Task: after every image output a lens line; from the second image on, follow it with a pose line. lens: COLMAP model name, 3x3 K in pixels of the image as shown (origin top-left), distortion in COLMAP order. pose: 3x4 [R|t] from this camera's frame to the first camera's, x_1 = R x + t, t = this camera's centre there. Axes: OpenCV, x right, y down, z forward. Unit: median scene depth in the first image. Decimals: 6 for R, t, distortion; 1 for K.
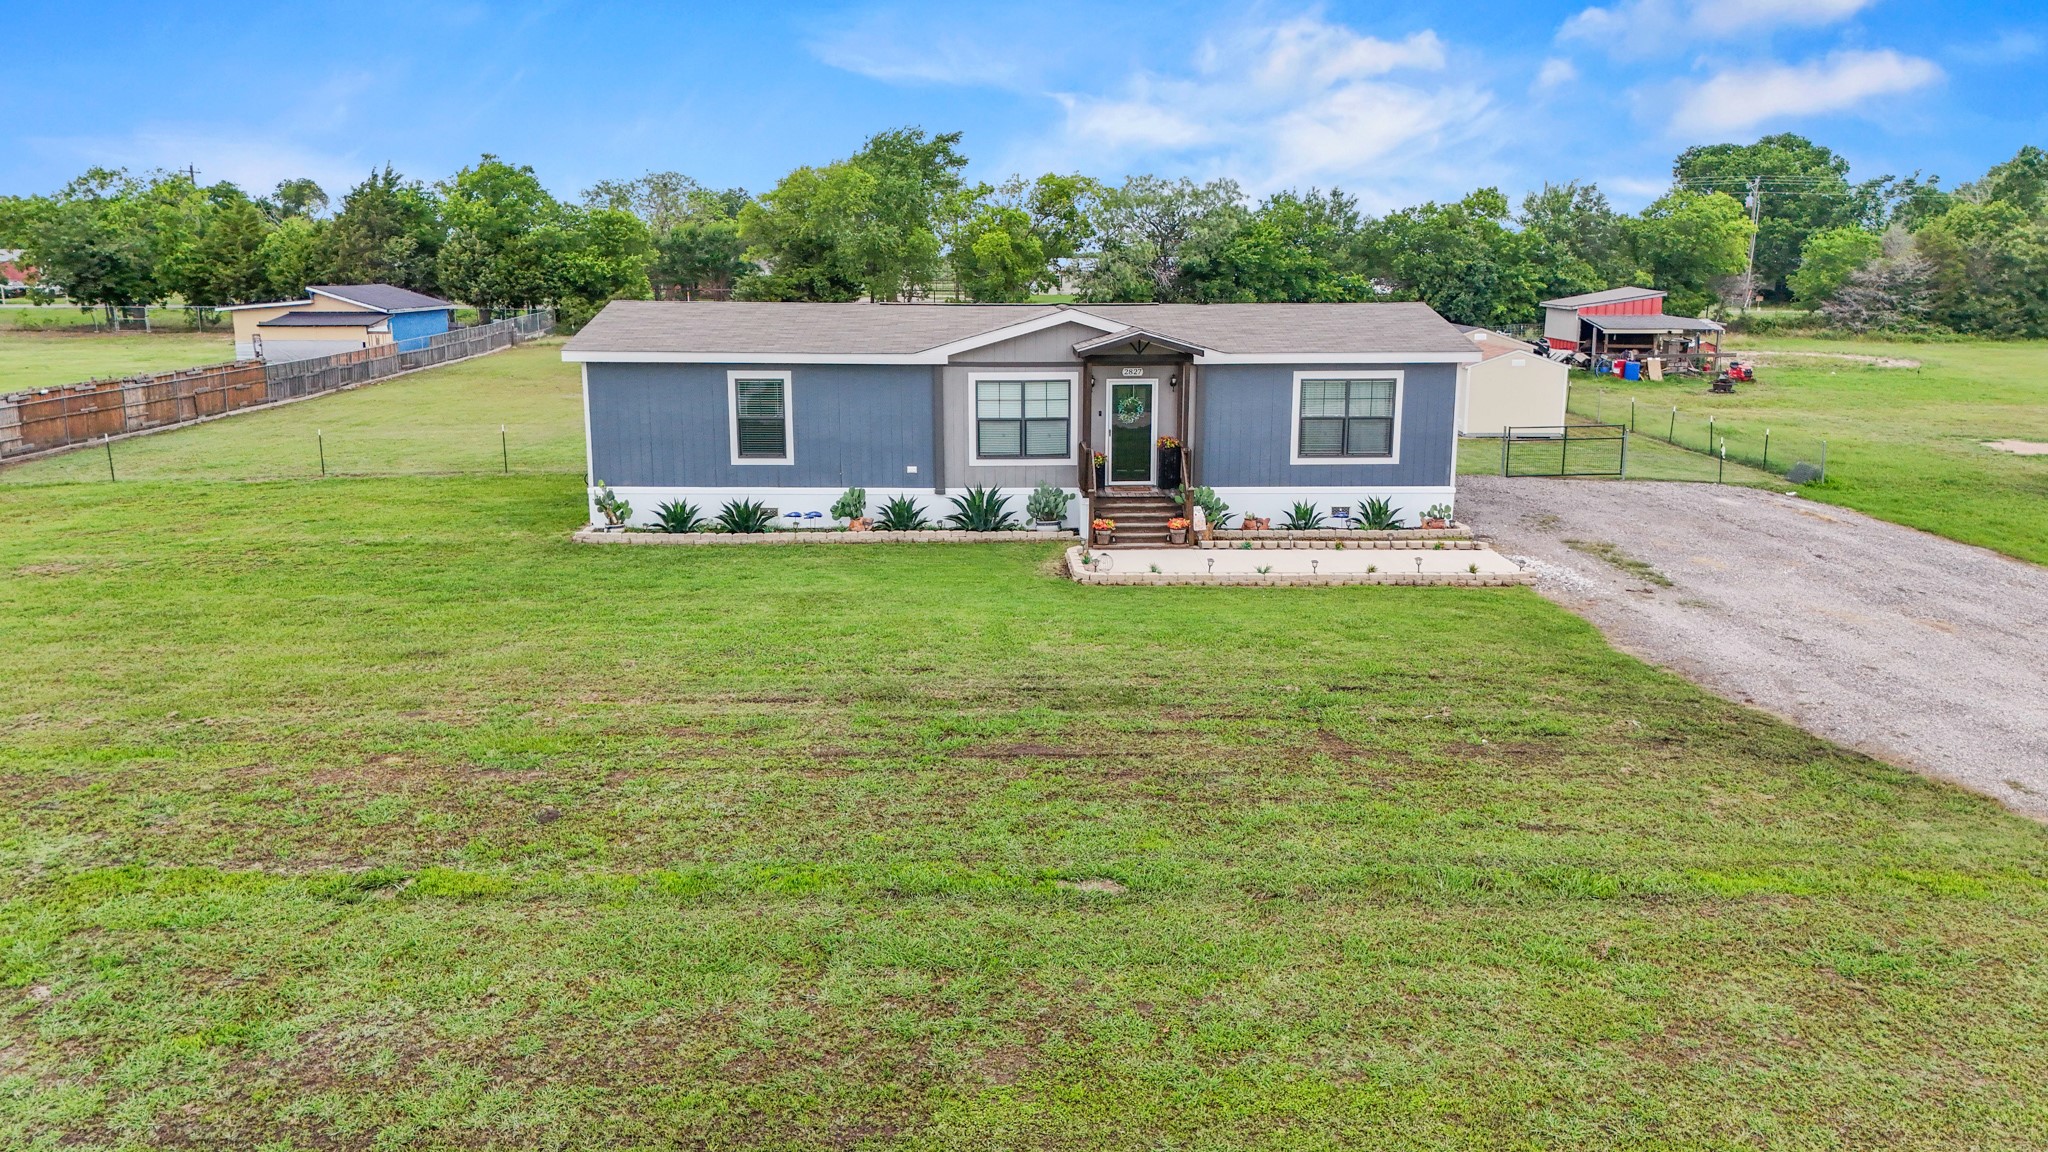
lens RADIAL K [[1528.3, 0, 1030.3], [0, 1528.3, 569.2], [0, 0, 1]] dist [0.073529, -0.070496]
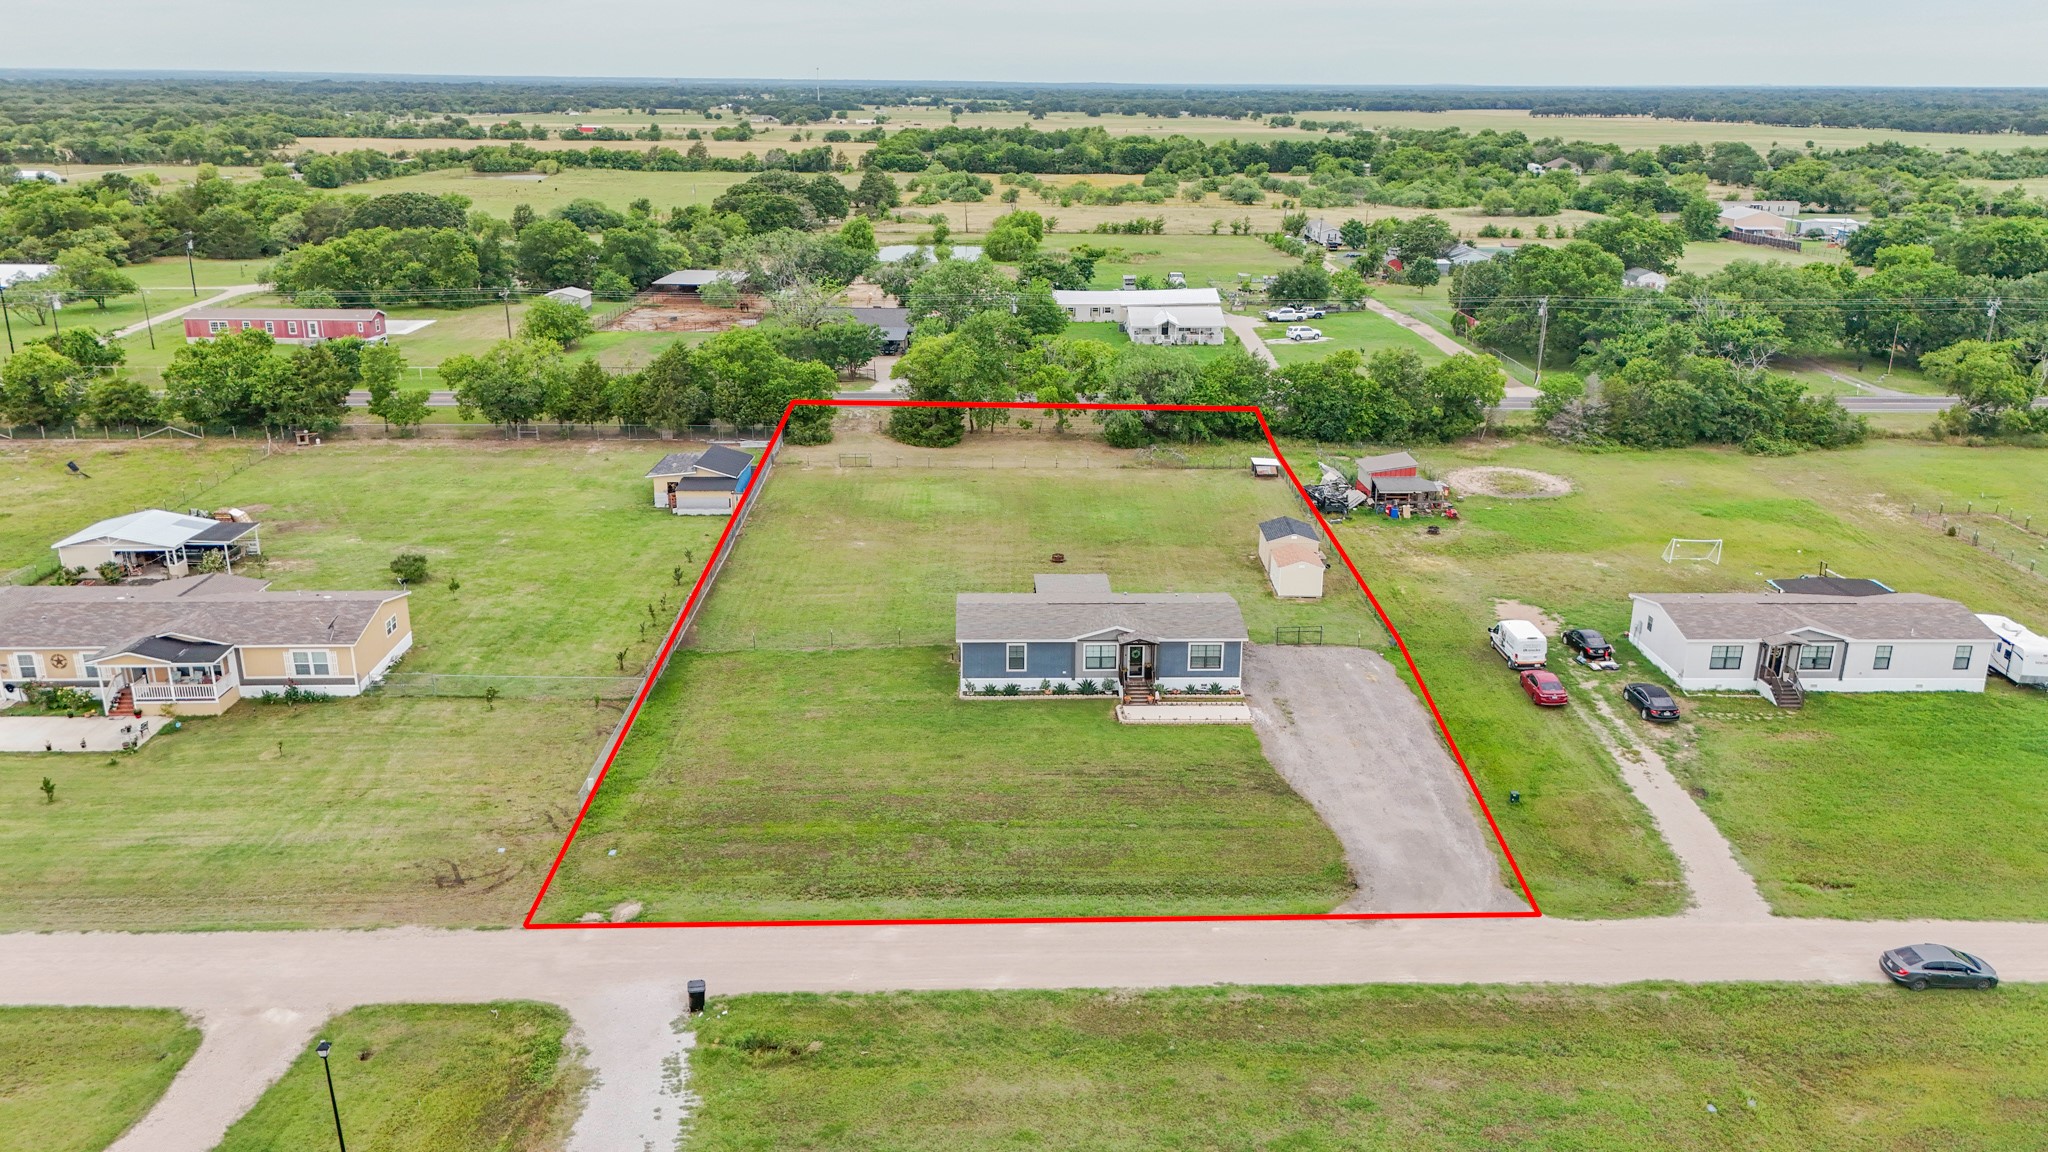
lens RADIAL K [[1528.3, 0, 1028.7], [0, 1528.3, 581.2], [0, 0, 1]] dist [0.073529, -0.070496]
pose [[0.999949, 0.002841, 0.009731, -0.181578], [-0.003966, 0.993049, 0.117631, -0.614955], [-0.009330, -0.117663, 0.993010, -2.045400]]
